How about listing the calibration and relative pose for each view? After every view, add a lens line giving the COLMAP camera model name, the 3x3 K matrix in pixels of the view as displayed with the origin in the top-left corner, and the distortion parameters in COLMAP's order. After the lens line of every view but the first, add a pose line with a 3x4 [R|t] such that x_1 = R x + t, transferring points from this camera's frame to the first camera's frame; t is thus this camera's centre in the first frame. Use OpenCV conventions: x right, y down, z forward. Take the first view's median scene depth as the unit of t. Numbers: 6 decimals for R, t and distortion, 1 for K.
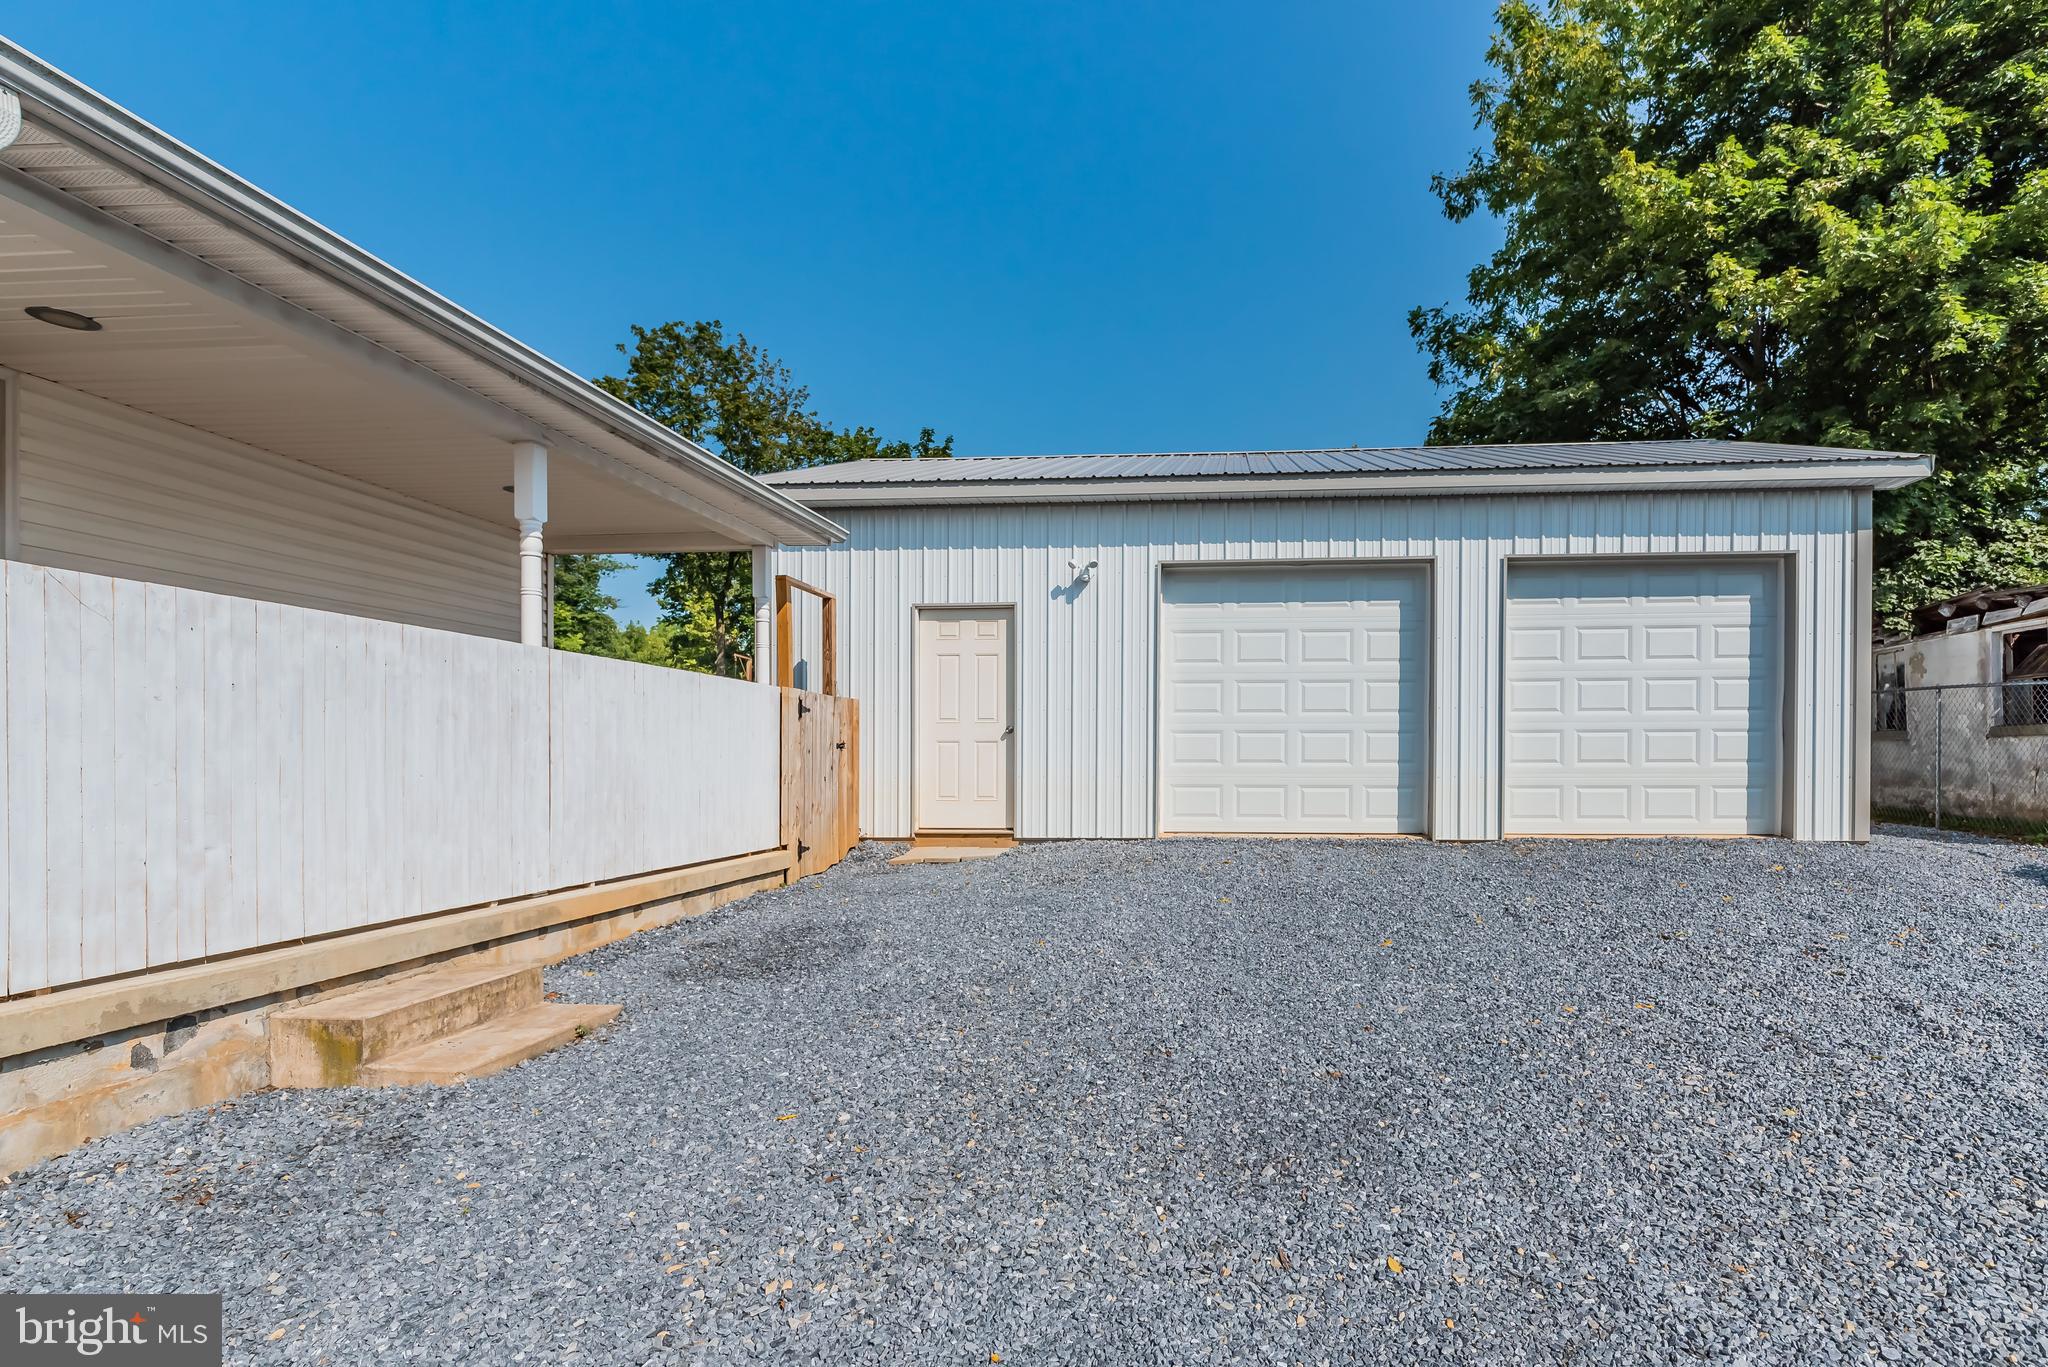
lens RADIAL K [[1037.0, 0, 1128.5], [0, 1037.0, 743.2], [0, 0, 1]] dist [0.024324, 0.001983]
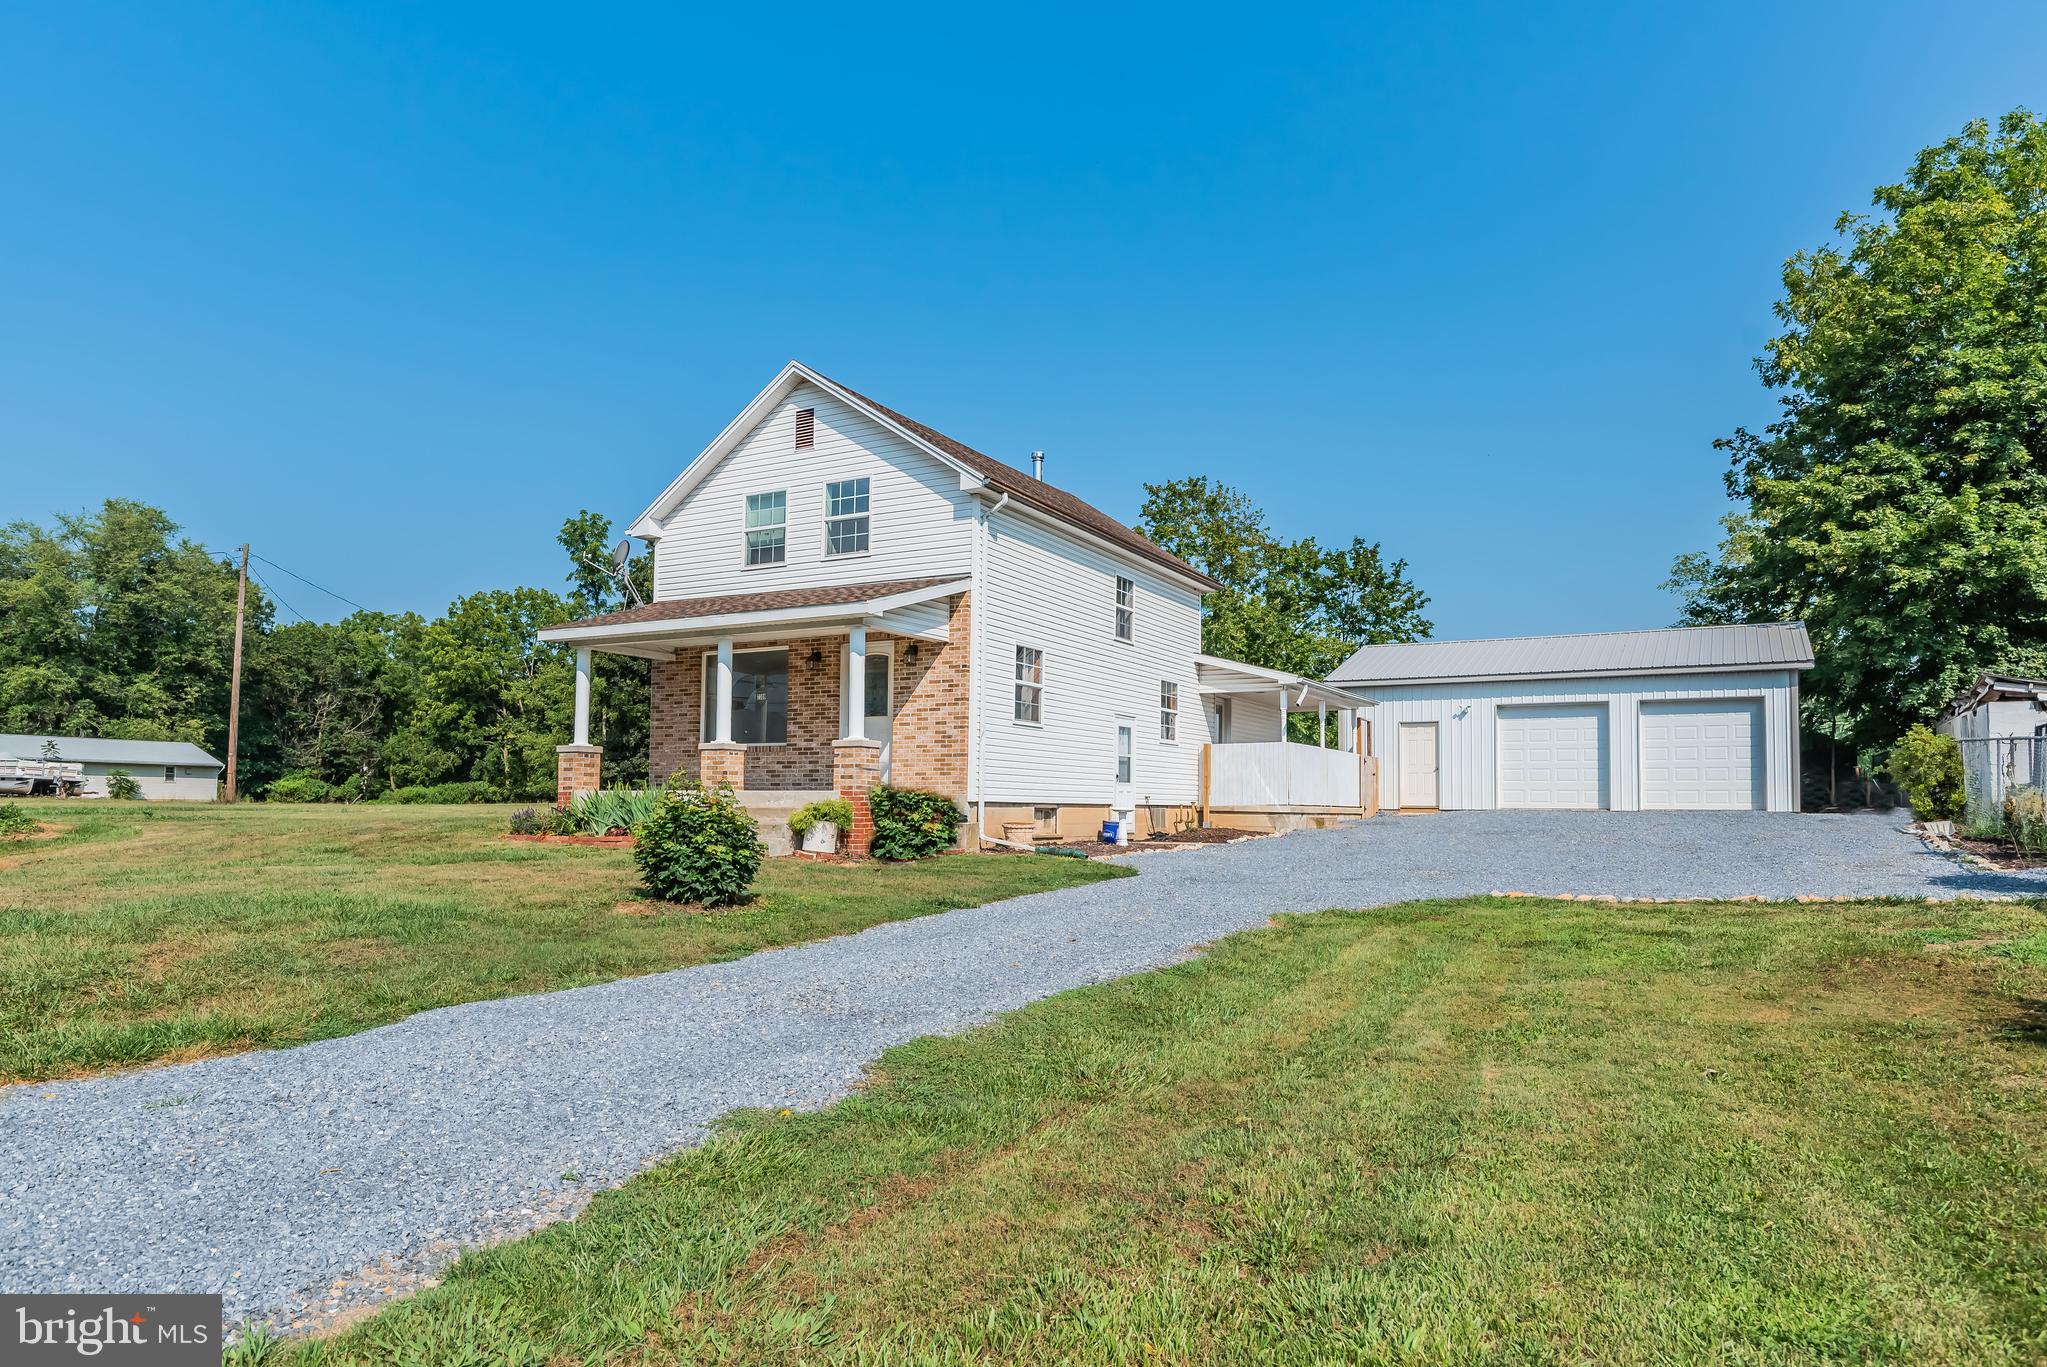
lens RADIAL K [[1158.3, 0, 1033.0], [0, 1158.3, 741.1], [0, 0, 1]] dist [-0.036233, 0.004561]
pose [[0.904639, -0.013731, -0.425957, 0.174822], [-0.005325, 0.999039, -0.043515, 0.042996], [0.426145, 0.041633, 0.903696, -1.769266]]
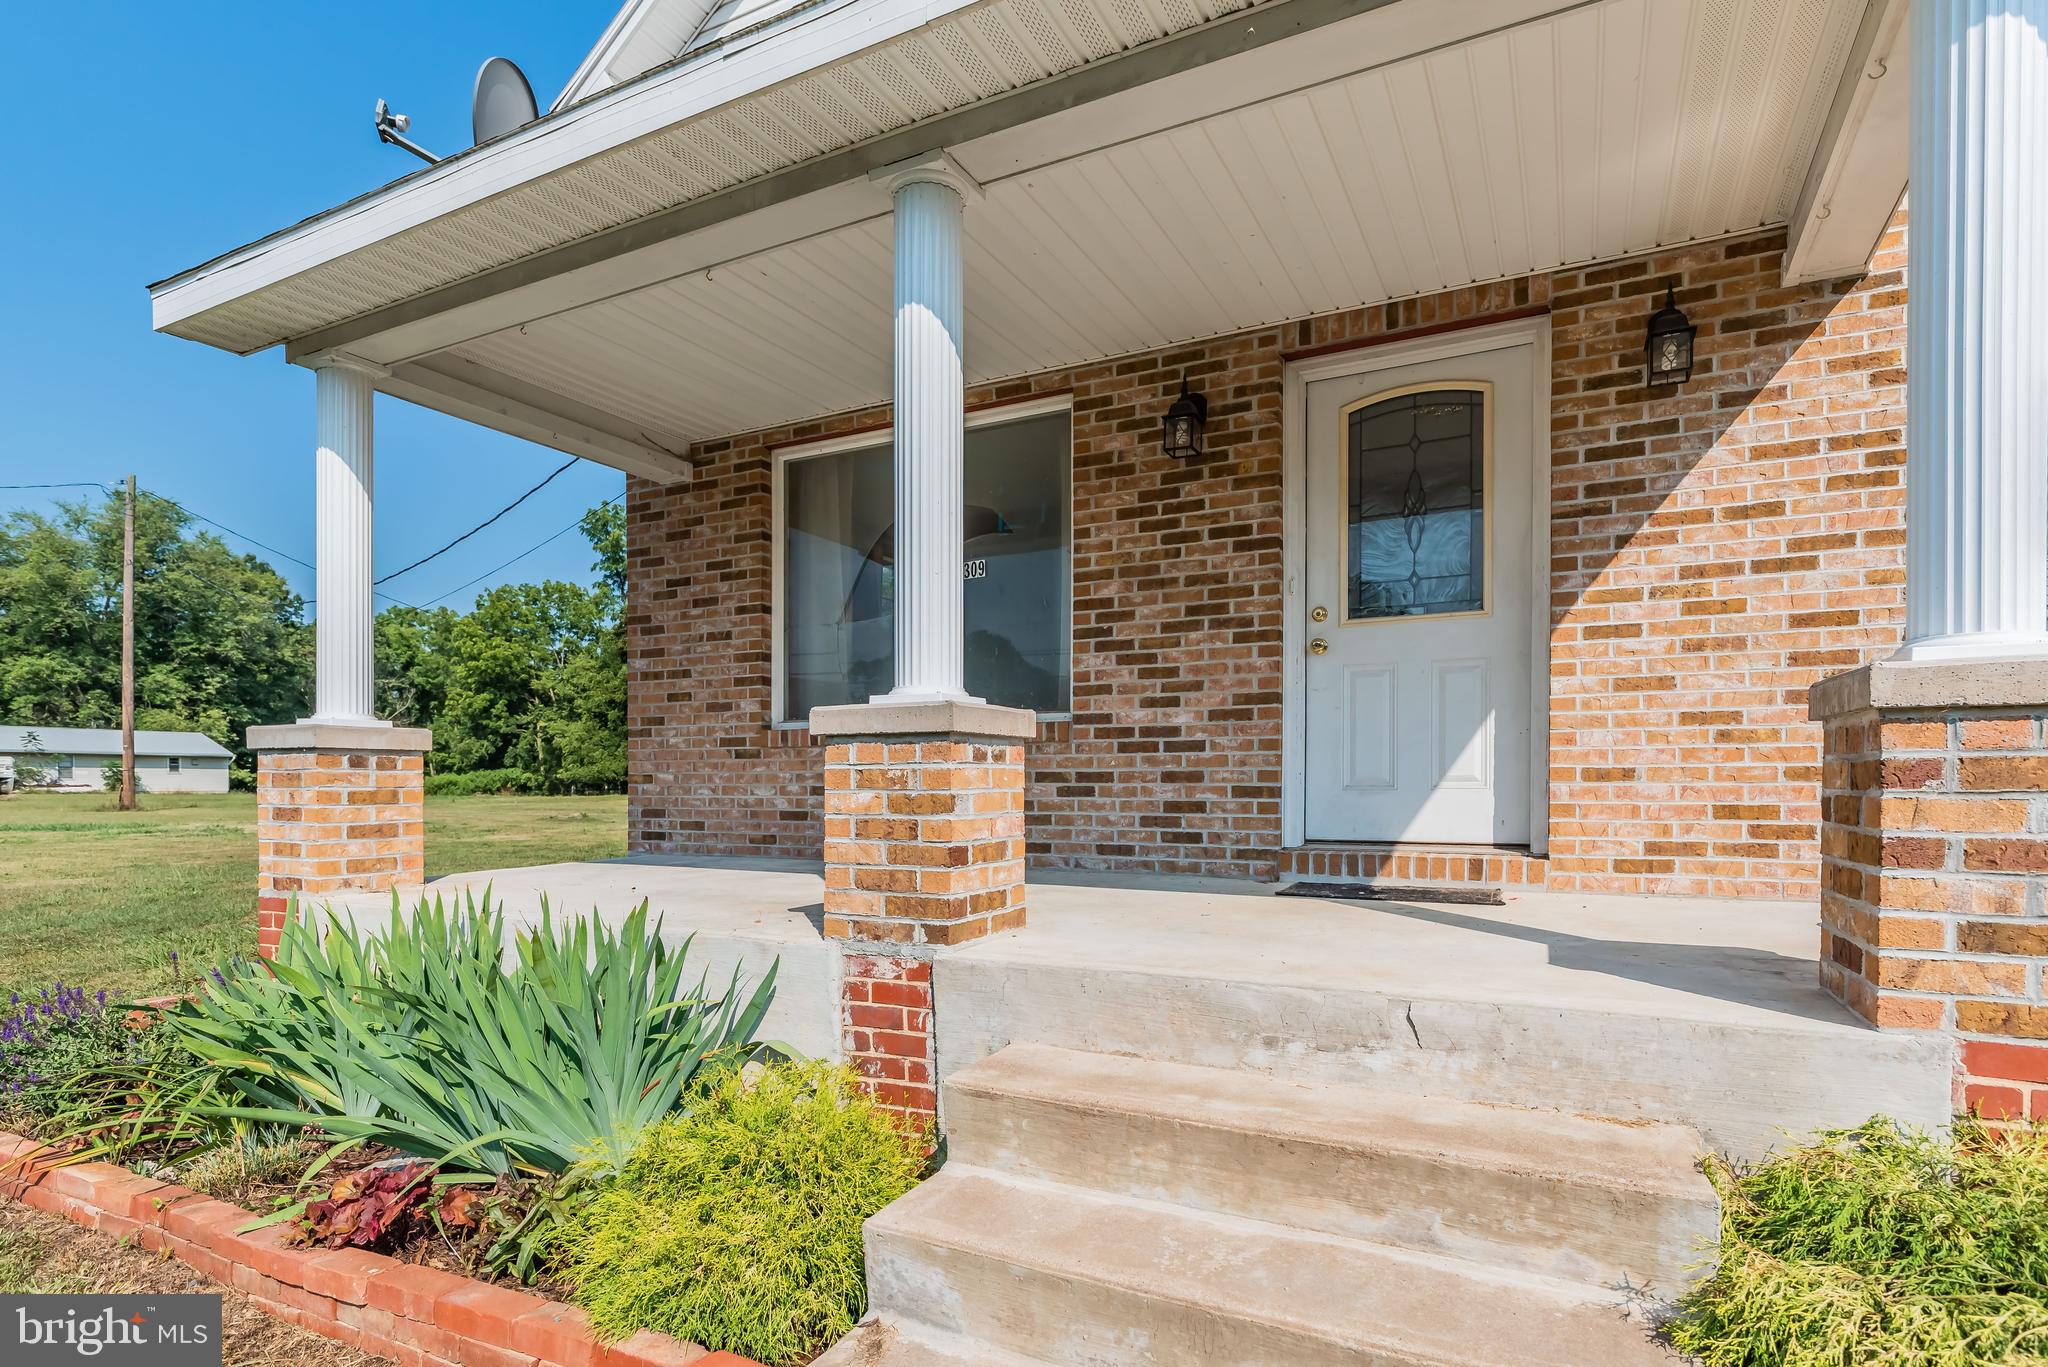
lens RADIAL K [[999.3, 0, 1036.6], [0, 999.3, 783.1], [0, 0, 1]] dist [0.000252, 0.000768]
pose [[0.913069, 0.002718, -0.407796, -0.633543], [0.002955, 0.999907, 0.013280, 0.002627], [0.407795, -0.013330, 0.912976, -0.883736]]
